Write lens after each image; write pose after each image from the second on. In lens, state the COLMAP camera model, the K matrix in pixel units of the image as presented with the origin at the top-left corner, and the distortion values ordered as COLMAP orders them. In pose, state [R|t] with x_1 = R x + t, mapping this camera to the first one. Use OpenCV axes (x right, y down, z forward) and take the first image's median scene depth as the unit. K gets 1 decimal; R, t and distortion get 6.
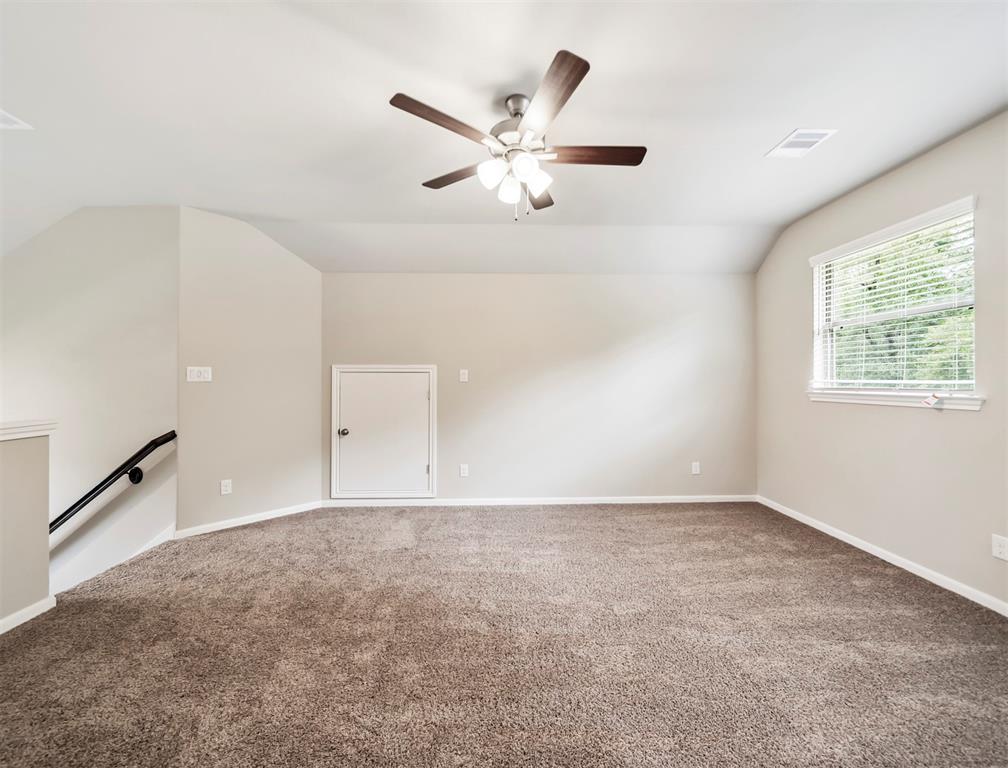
lens RADIAL K [[405.0, 0, 507.6], [0, 405.0, 375.3], [0, 0, 1]] dist [-0.006785, -0.000067]
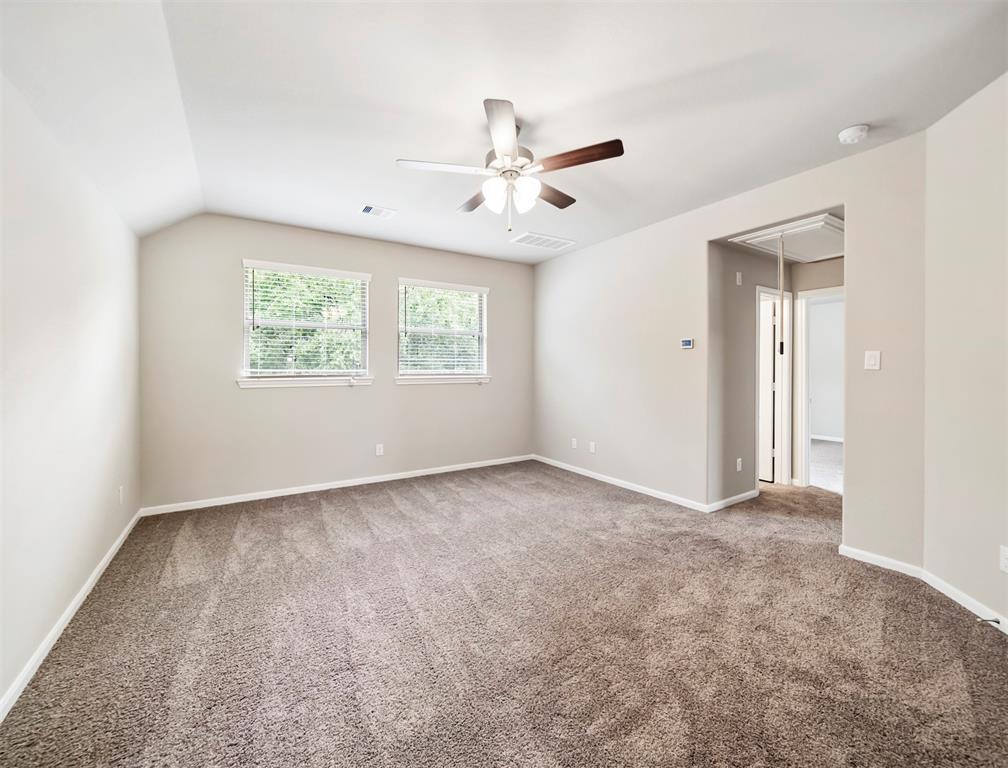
lens RADIAL K [[405.0, 0, 507.6], [0, 405.0, 375.3], [0, 0, 1]] dist [-0.006785, -0.000067]
pose [[-0.511308, -0.004233, 0.859387, -0.596734], [-0.003613, 0.999990, 0.002776, 0.023705], [-0.859390, -0.001686, -0.511318, 0.995336]]
